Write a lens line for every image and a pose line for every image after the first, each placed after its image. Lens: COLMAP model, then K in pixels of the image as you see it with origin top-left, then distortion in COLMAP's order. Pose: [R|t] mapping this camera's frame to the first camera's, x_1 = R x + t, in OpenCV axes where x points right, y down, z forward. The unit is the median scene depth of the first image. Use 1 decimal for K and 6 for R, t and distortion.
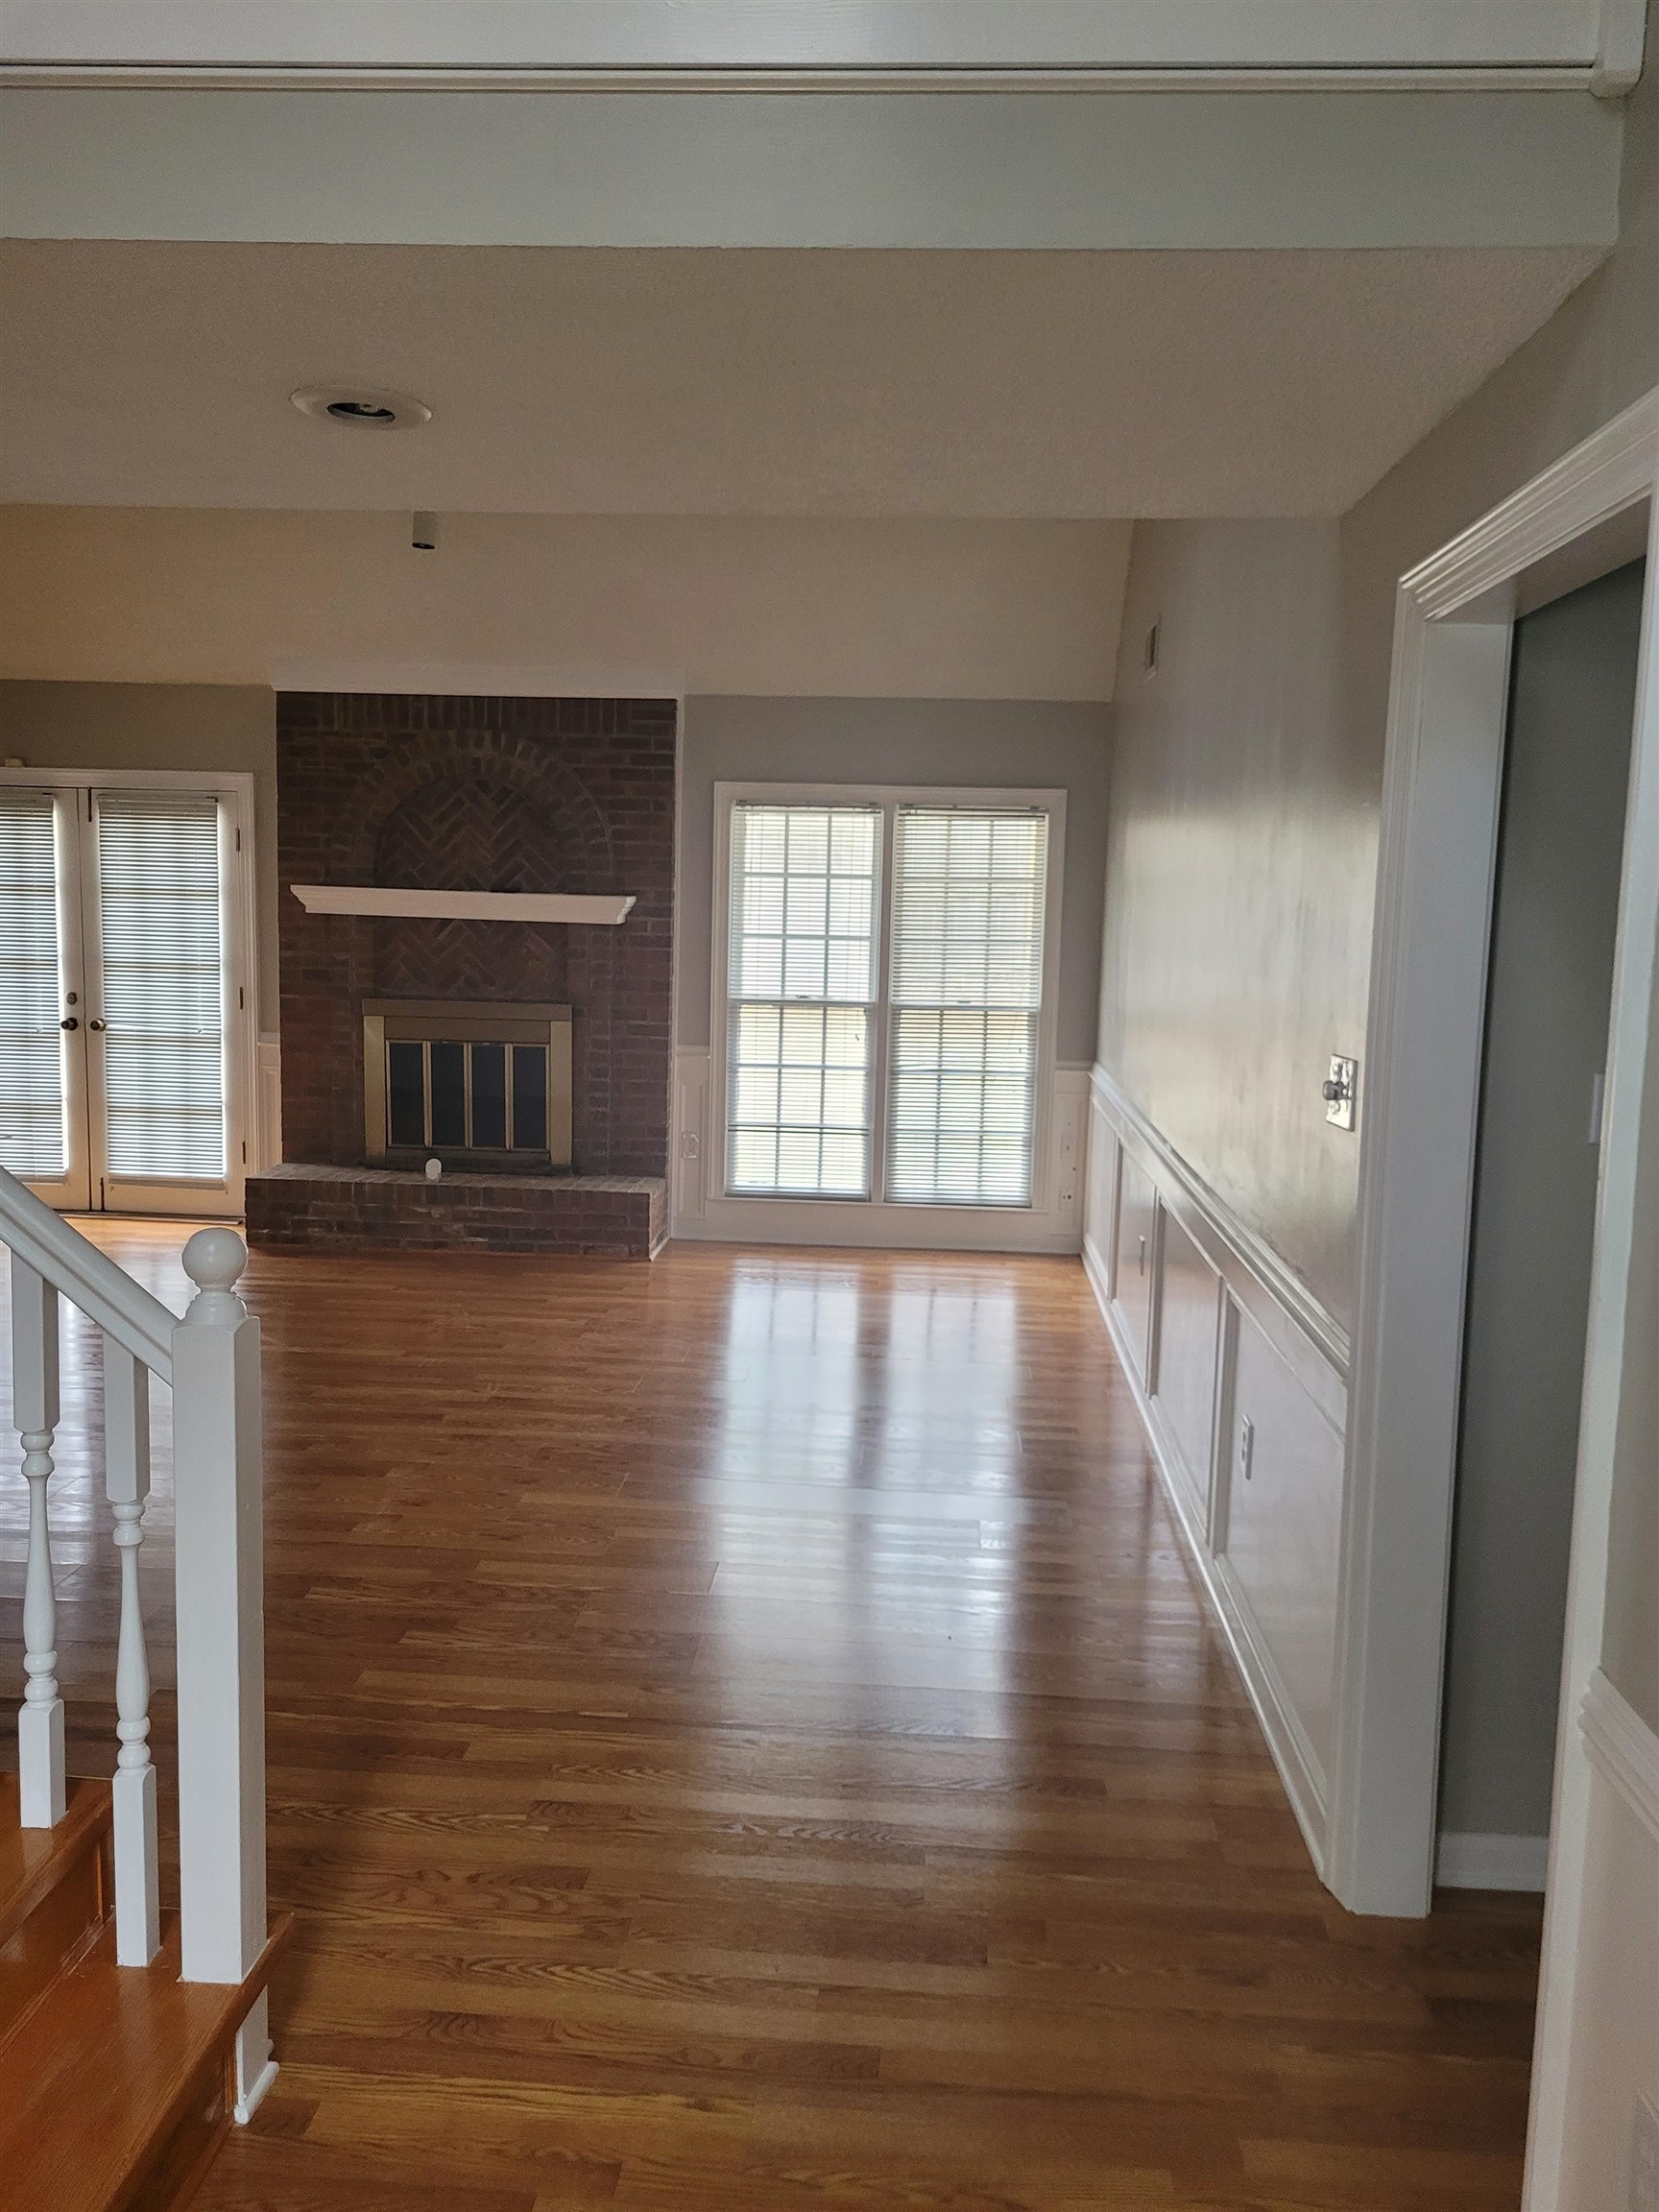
lens RADIAL K [[1659.5, 0, 829.0], [0, 1659.5, 1108.1], [0, 0, 1]] dist [0.025895, -0.001839]
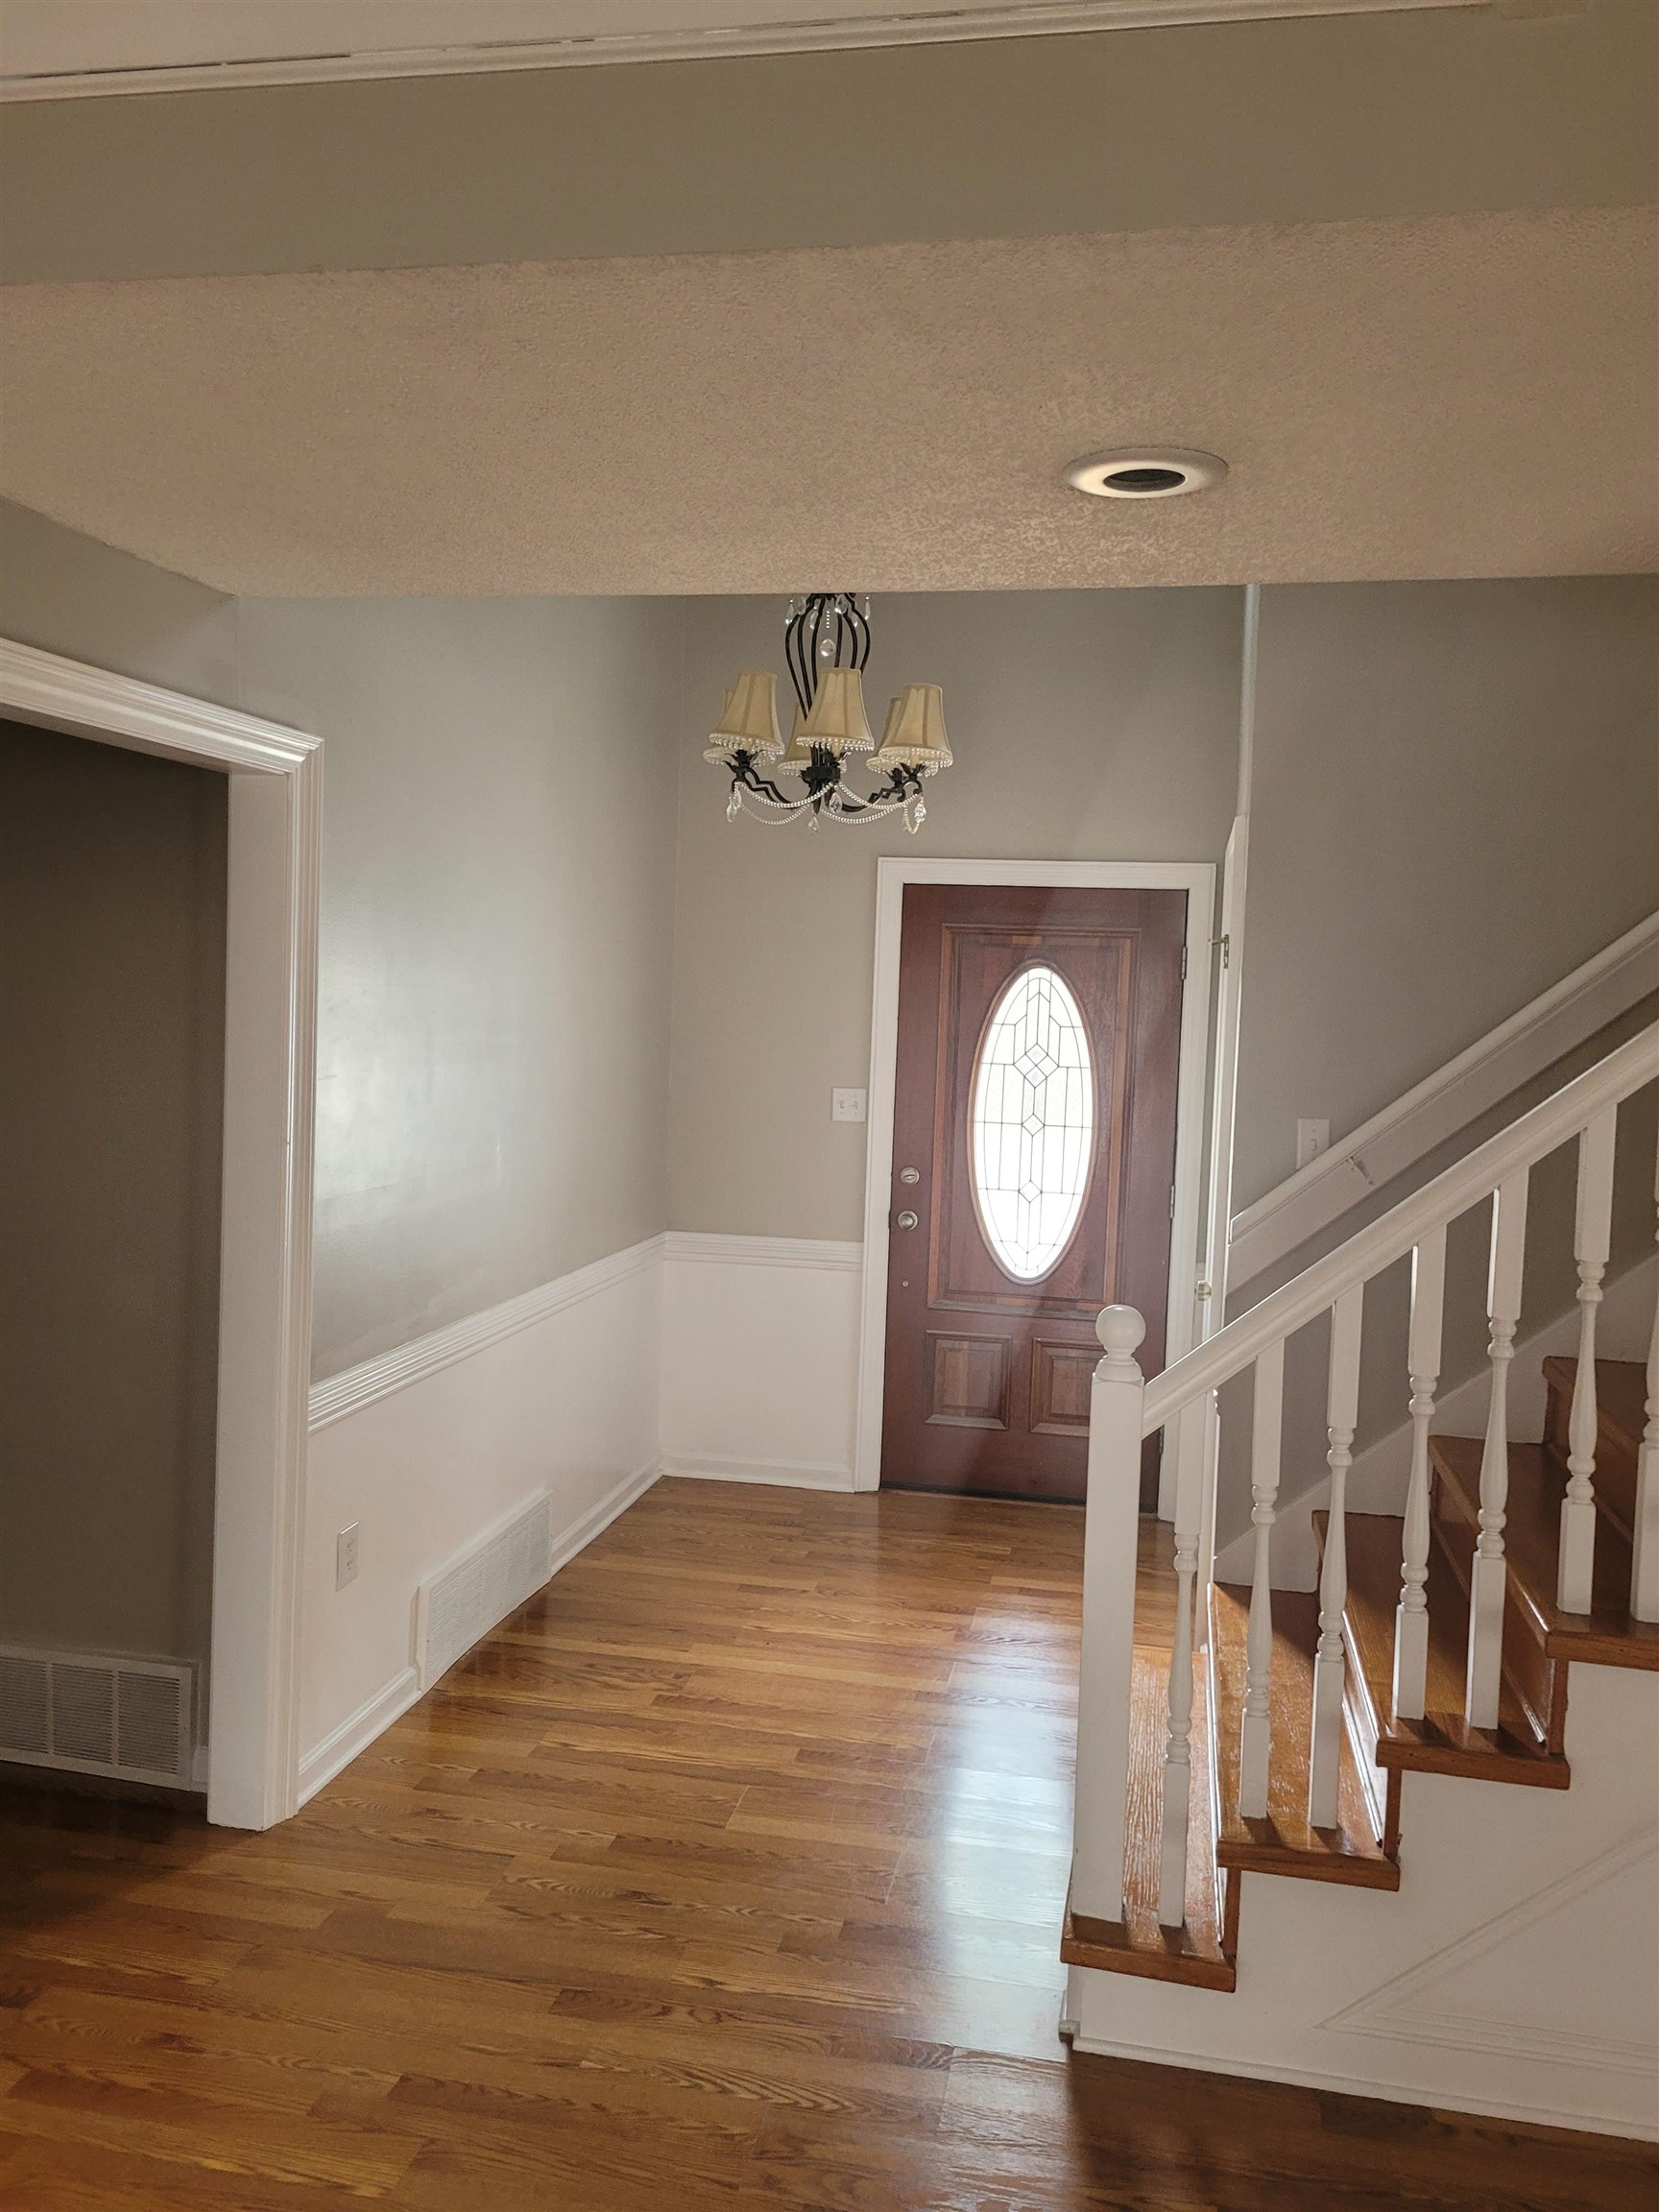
lens RADIAL K [[1659.5, 0, 832.7], [0, 1659.5, 1102.8], [0, 0, 1]] dist [0.025895, -0.001839]
pose [[-0.989519, -0.068982, 0.126858, -0.606379], [-0.045288, 0.982445, 0.180974, -0.611041], [-0.137115, 0.173332, -0.975272, 4.549427]]
